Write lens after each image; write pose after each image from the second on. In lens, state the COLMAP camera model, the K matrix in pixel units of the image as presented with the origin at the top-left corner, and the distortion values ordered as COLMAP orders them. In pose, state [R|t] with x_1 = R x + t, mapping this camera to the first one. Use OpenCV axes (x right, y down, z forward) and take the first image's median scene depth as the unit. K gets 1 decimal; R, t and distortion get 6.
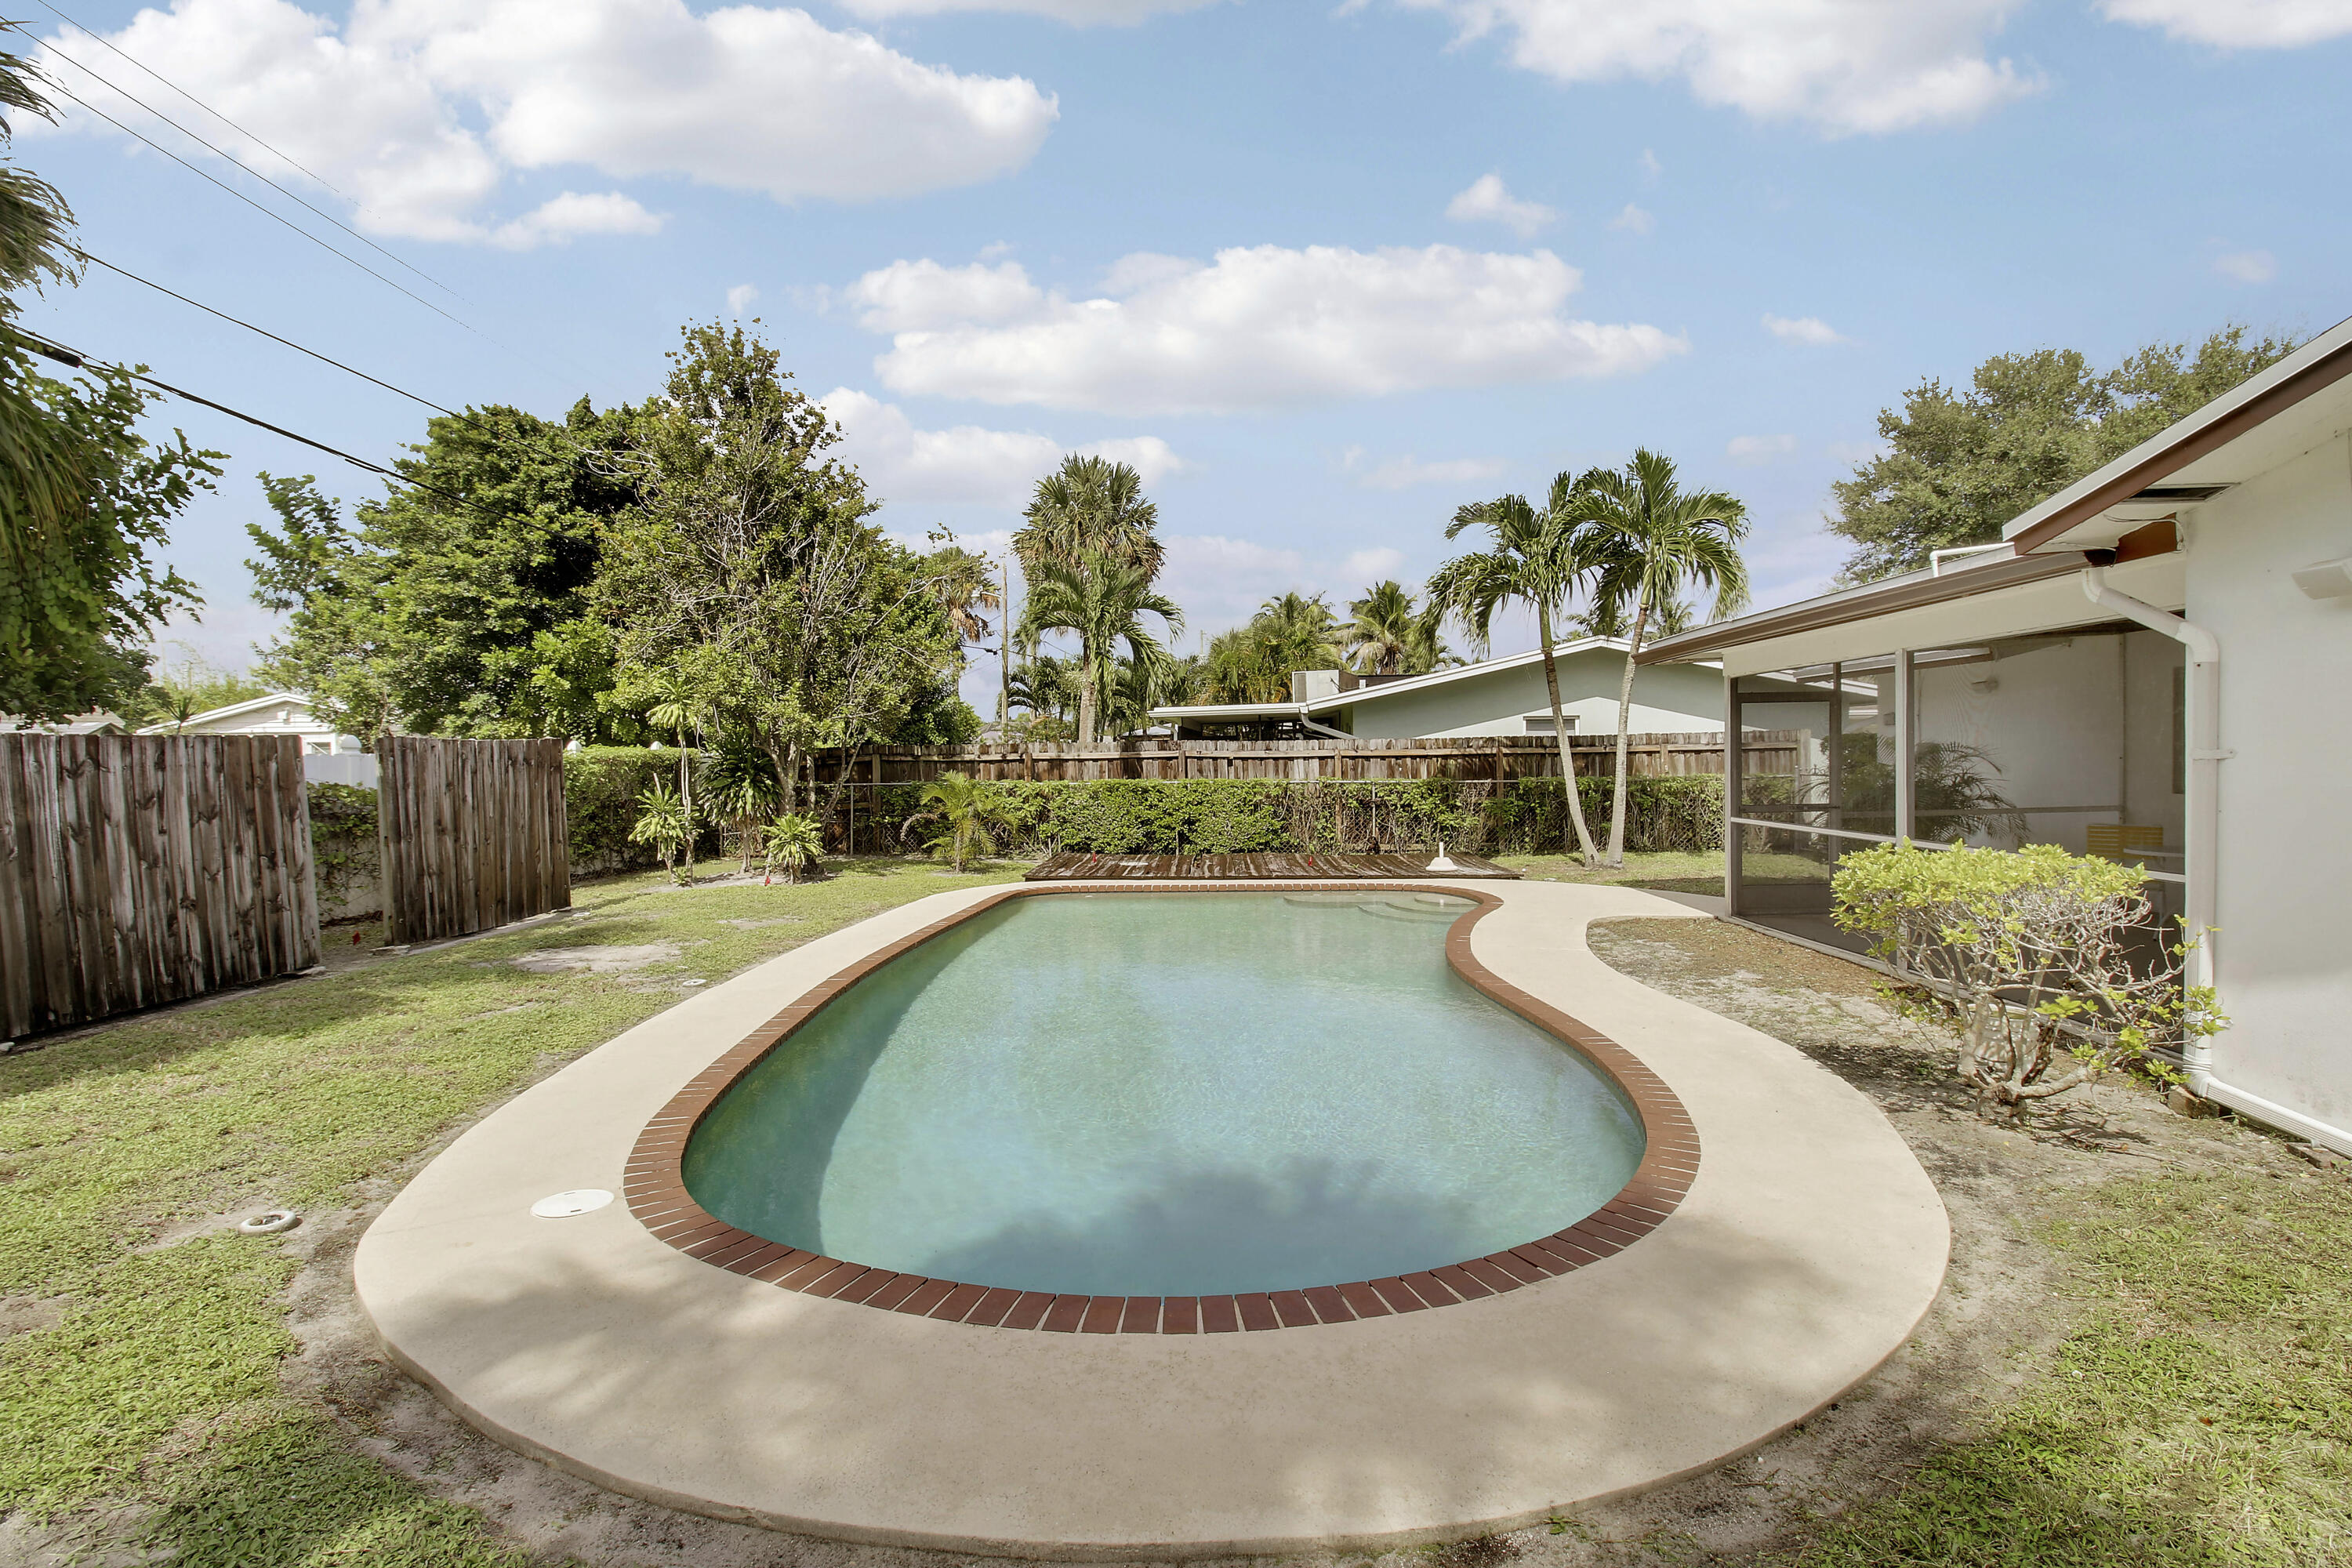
lens RADIAL K [[1087.2, 0, 1178.5], [0, 1087.2, 764.6], [0, 0, 1]] dist [0.000252, -0.014104]
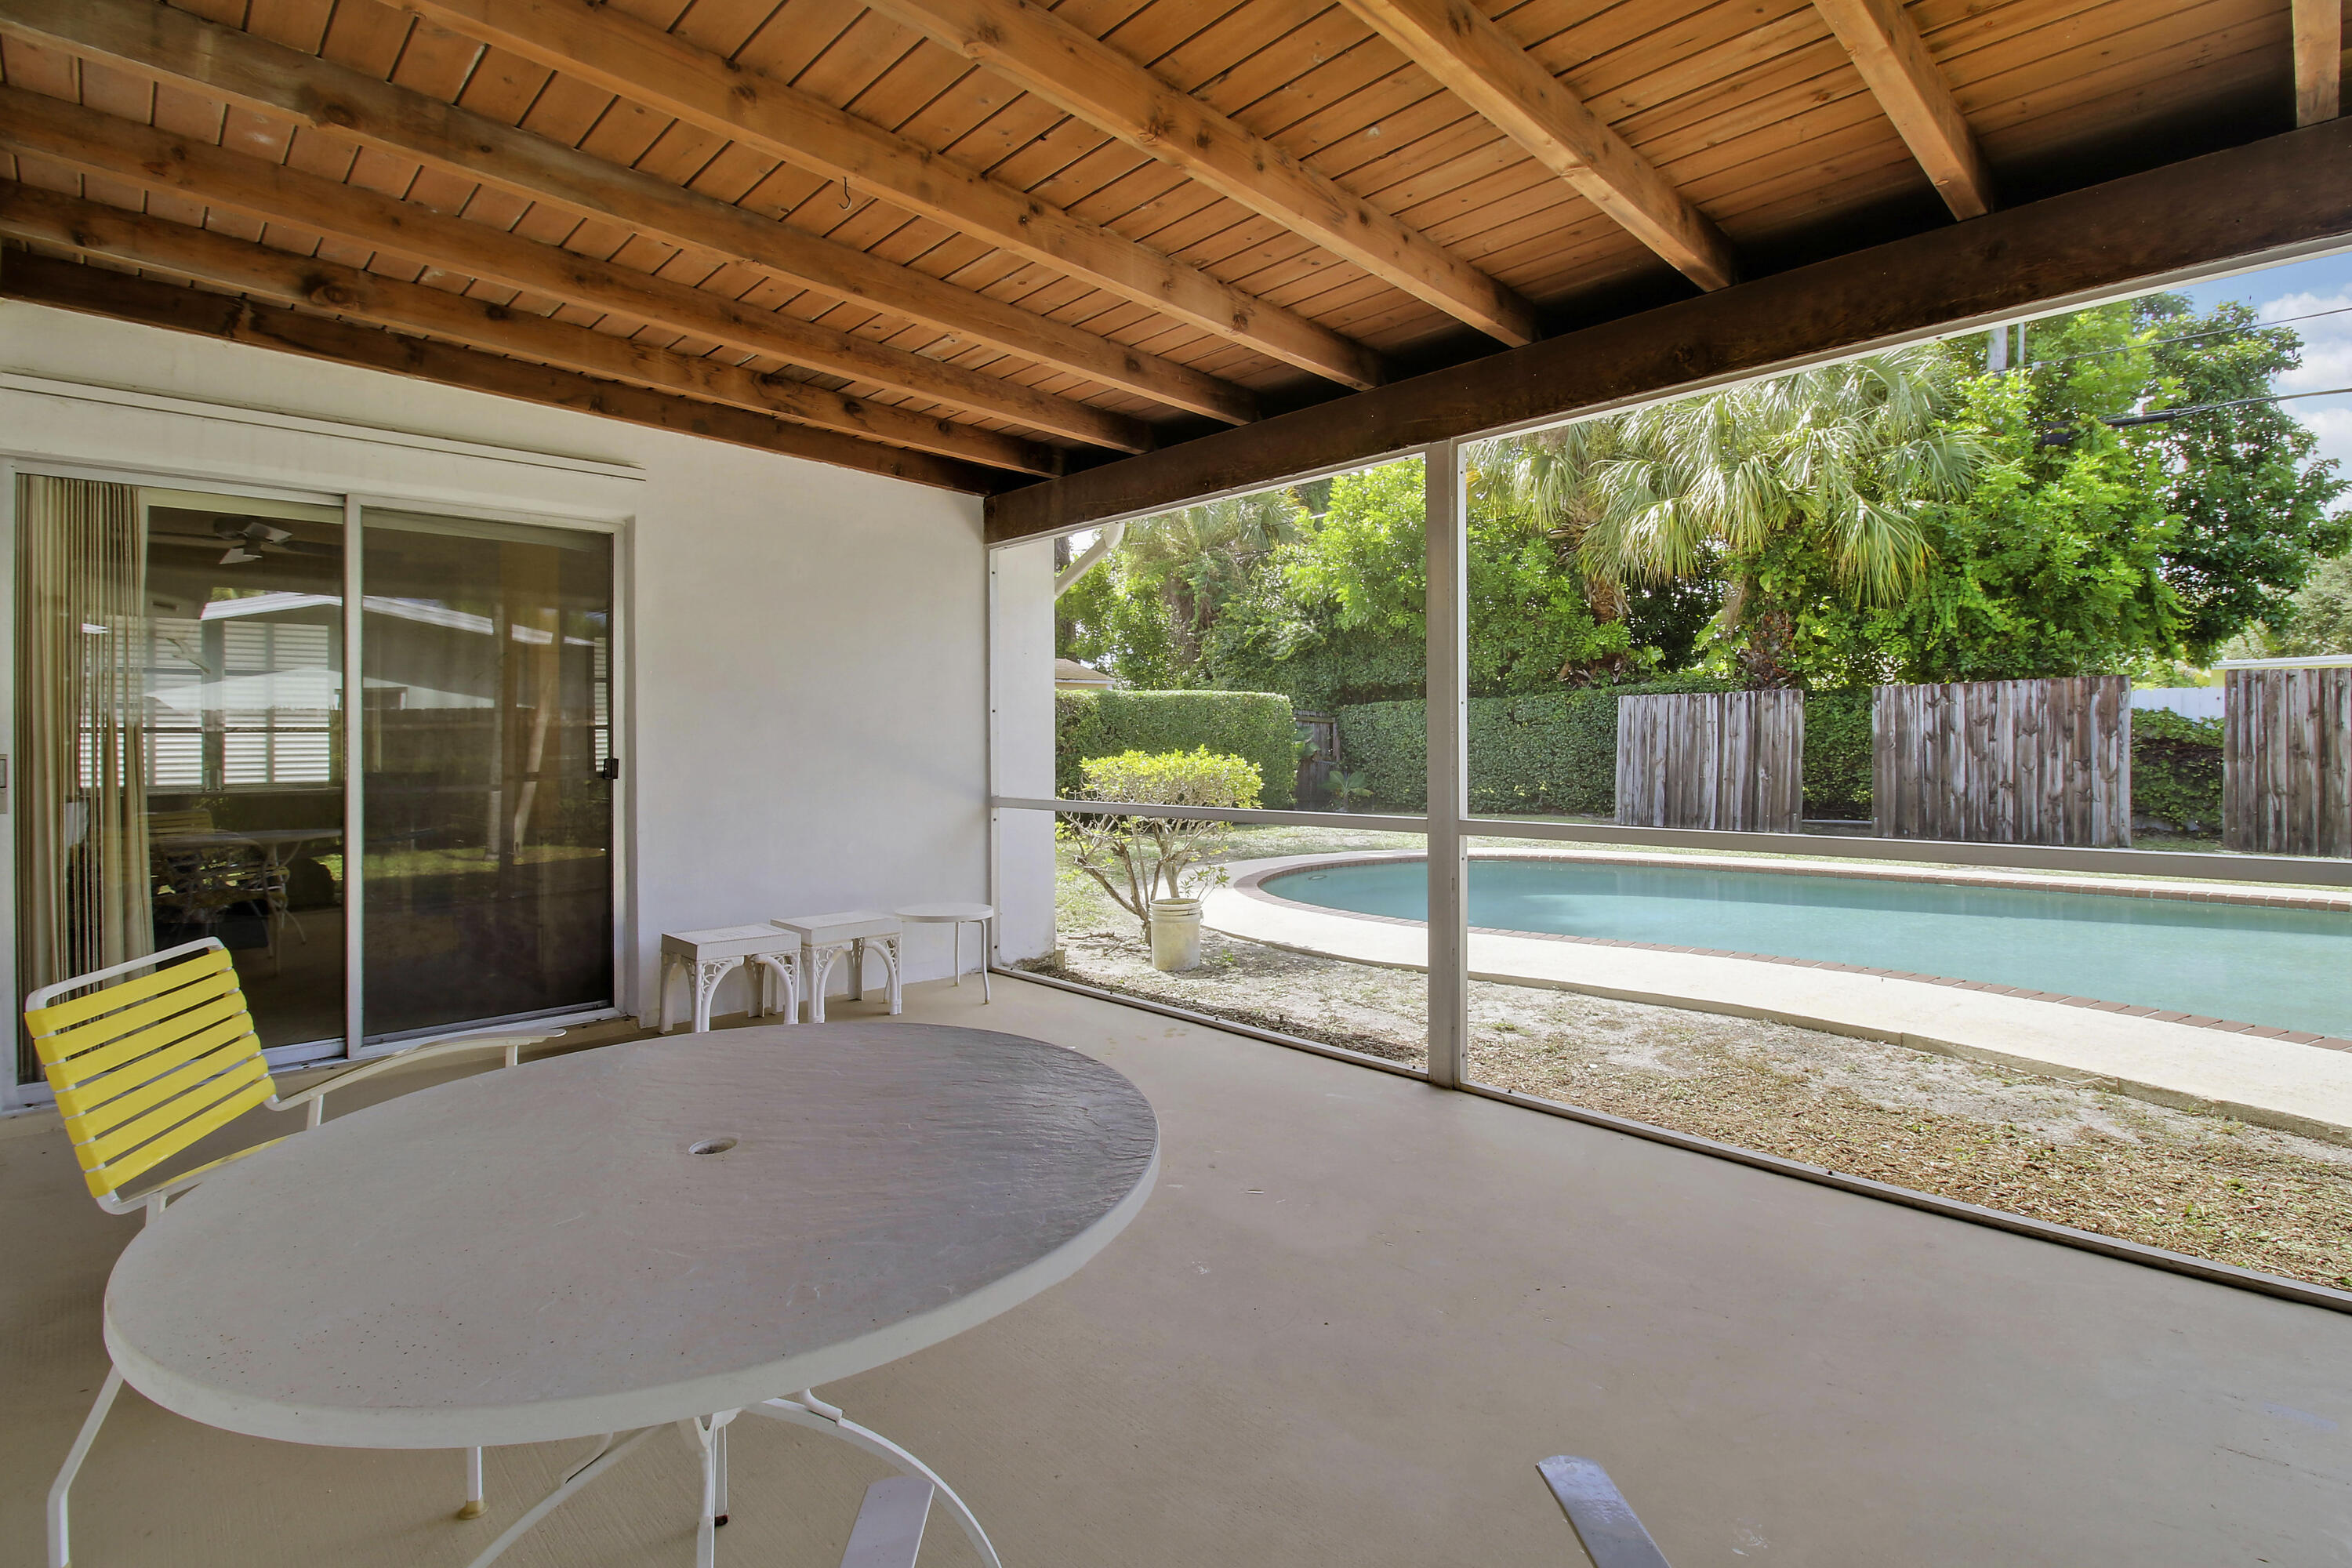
lens RADIAL K [[1053.7, 0, 1209.3], [0, 1053.7, 760.6], [0, 0, 1]] dist [-0.000637, -0.013387]
pose [[-0.673027, 0.022000, -0.739291, 0.498121], [0.004636, 0.999663, 0.025527, 0.022543], [0.739604, 0.013753, -0.672902, 0.563940]]
